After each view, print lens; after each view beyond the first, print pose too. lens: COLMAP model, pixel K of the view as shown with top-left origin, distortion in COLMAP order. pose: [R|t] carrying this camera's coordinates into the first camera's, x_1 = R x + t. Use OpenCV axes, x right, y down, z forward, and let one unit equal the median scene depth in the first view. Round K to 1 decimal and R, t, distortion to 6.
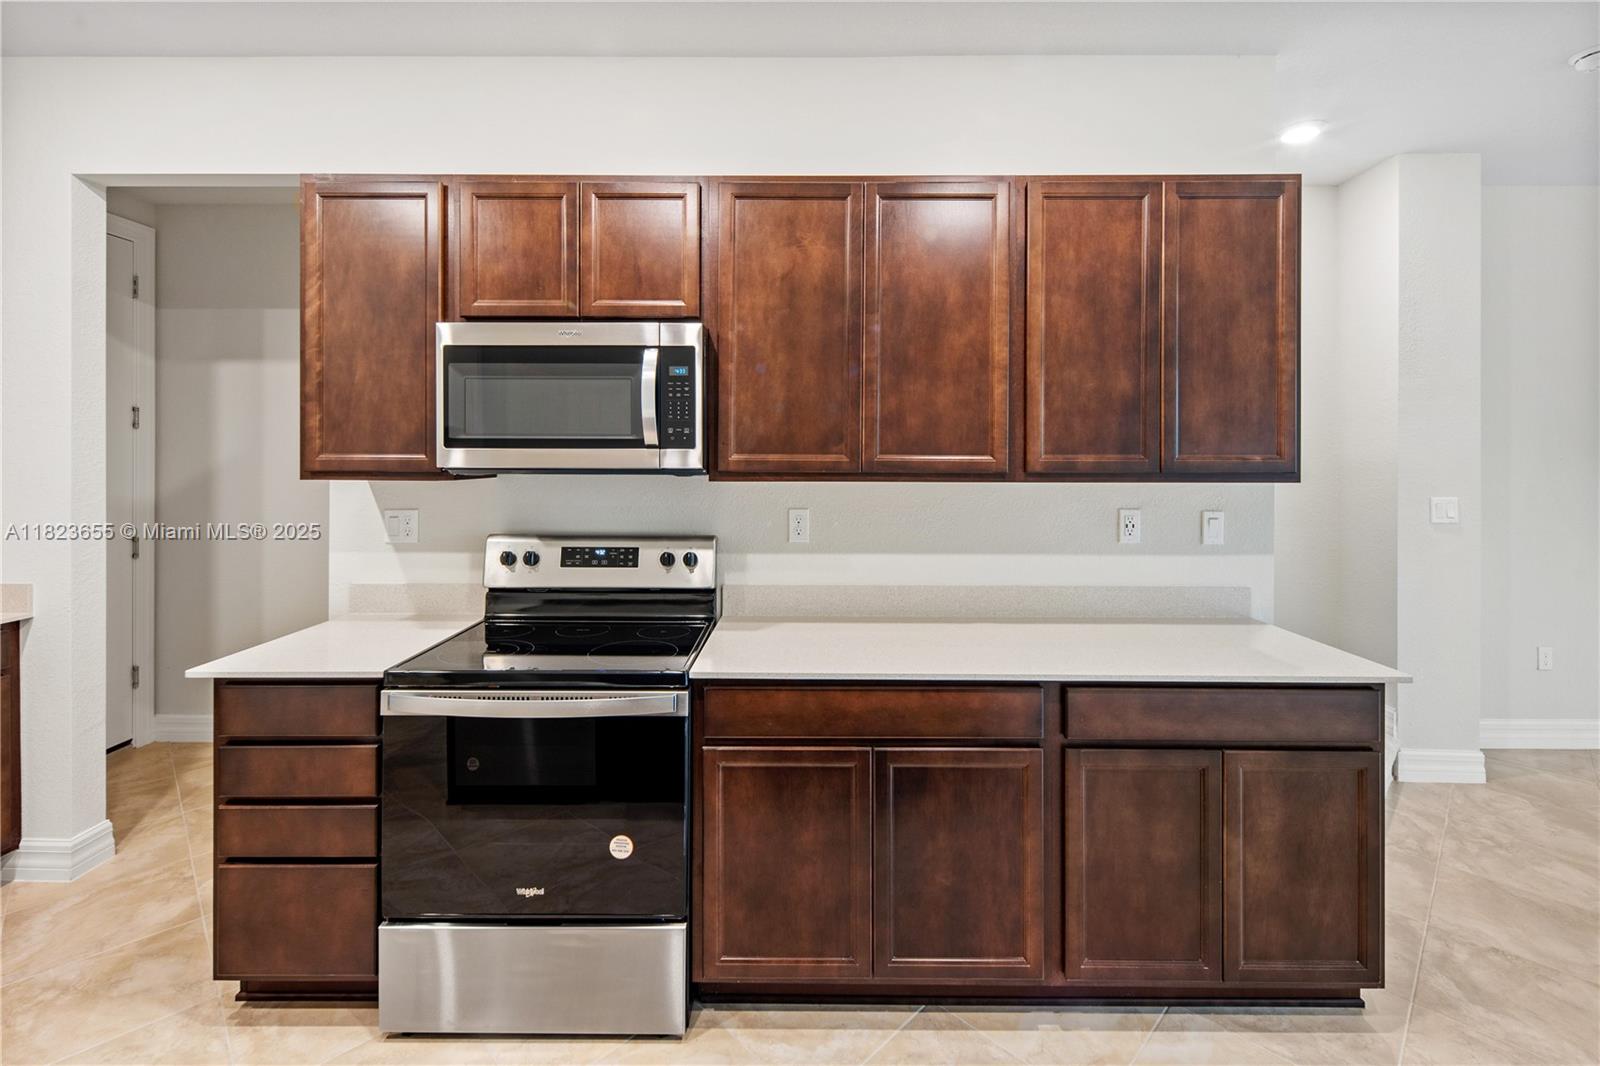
lens RADIAL K [[701.4, 0, 804.3], [0, 701.4, 454.7], [0, 0, 1]] dist [0.000945, -0.001063]
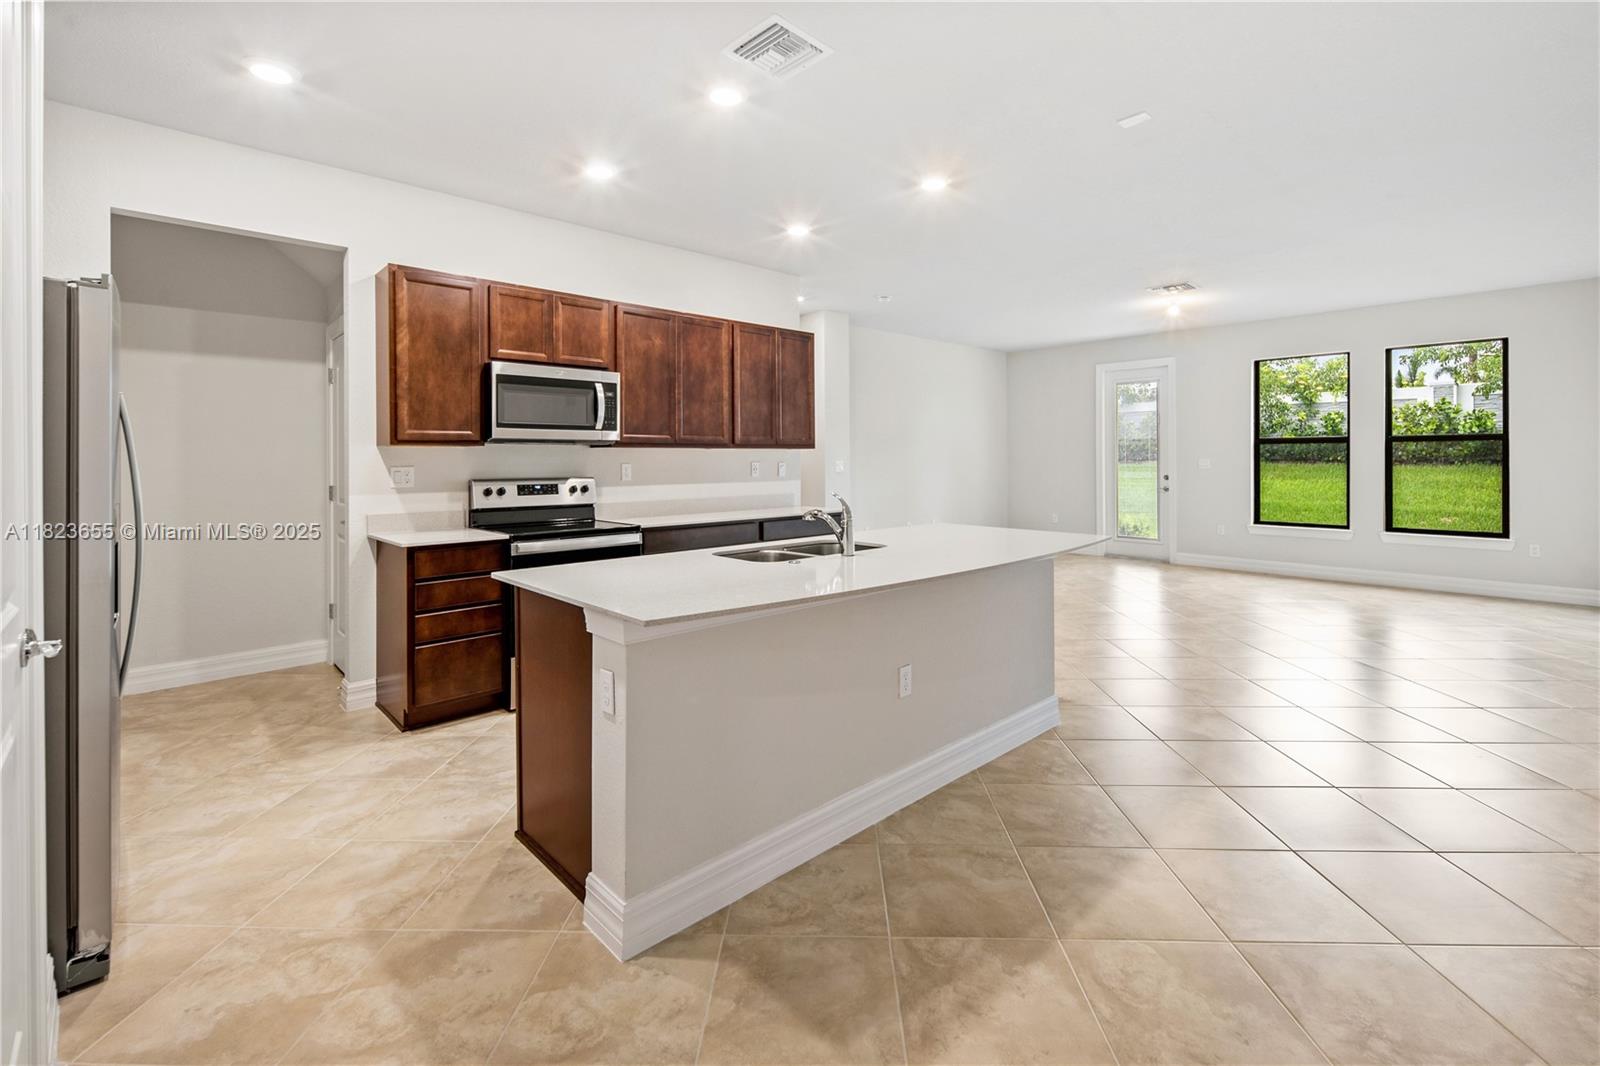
lens RADIAL K [[707.2, 0, 801.2], [0, 707.2, 457.2], [0, 0, 1]] dist [-0.000461, -0.000012]
pose [[0.726576, -0.003987, 0.687075, -1.183582], [0.004647, 0.999989, 0.000888, 0.069143], [-0.687071, 0.002547, 0.726586, -0.921012]]
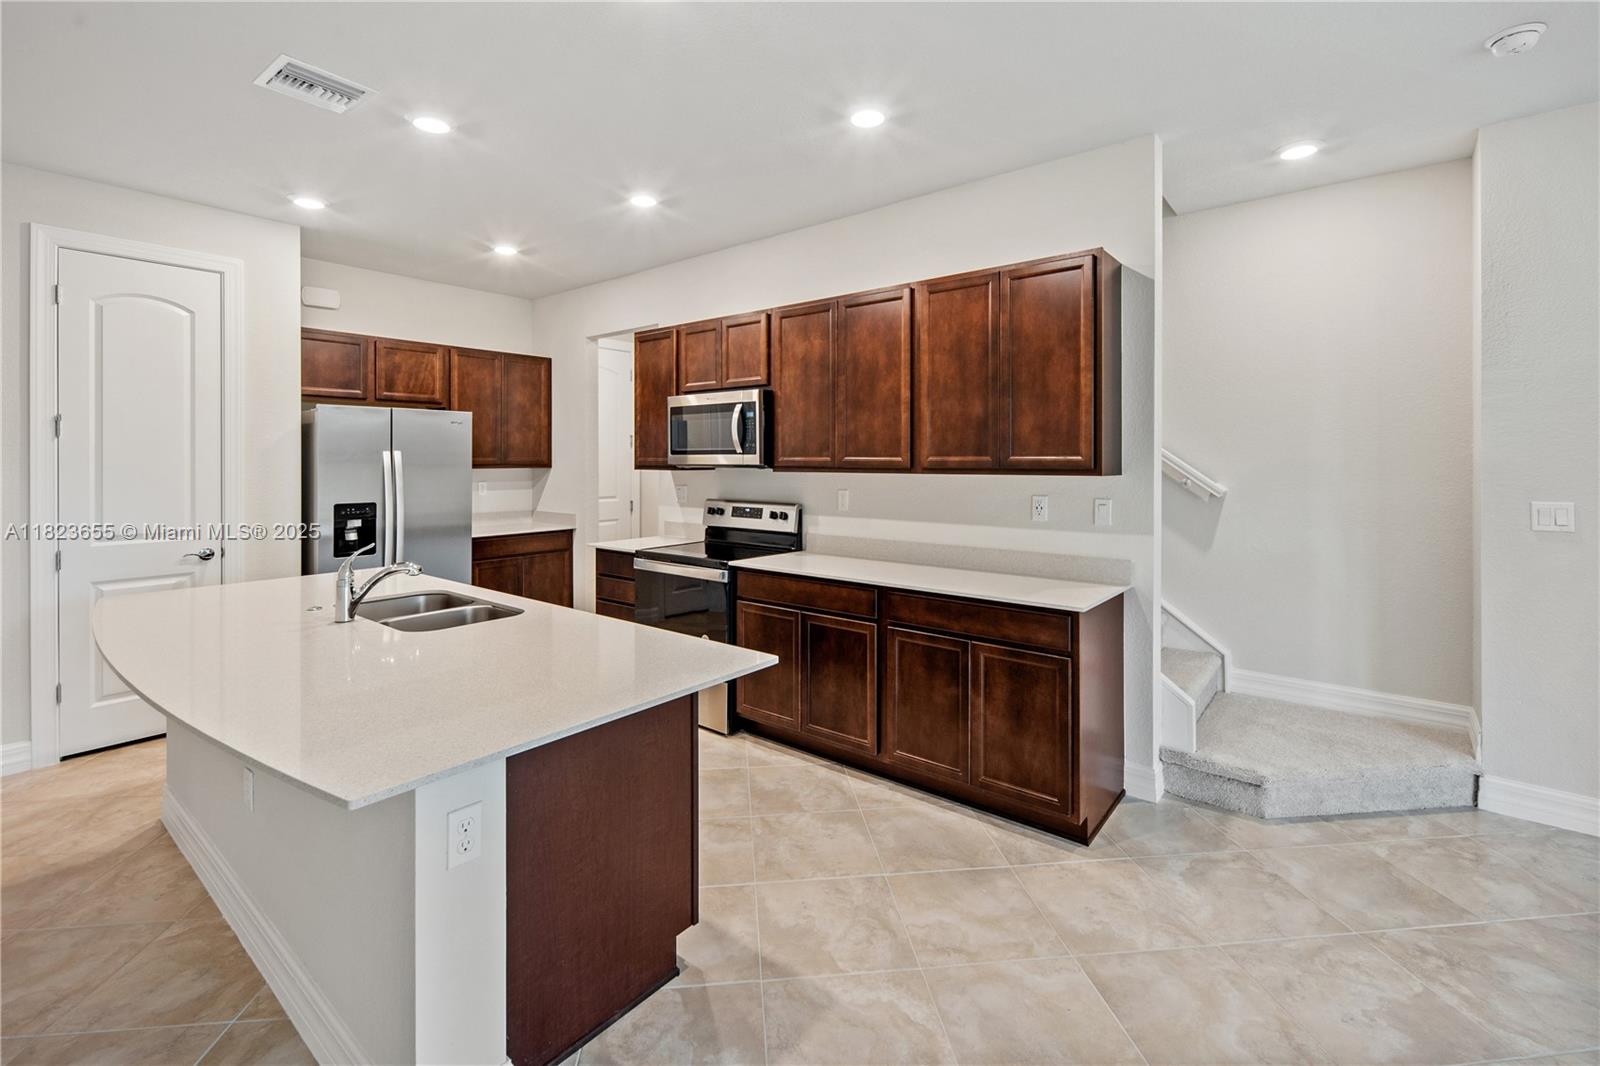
lens RADIAL K [[699.6, 0, 798.9], [0, 699.6, 458.8], [0, 0, 1]] dist [0.001737, 0.000420]
pose [[0.781008, -0.003524, -0.624511, 1.092611], [0.004560, 0.999990, 0.000060, 0.003901], [0.624505, -0.002895, 0.781016, -0.413378]]
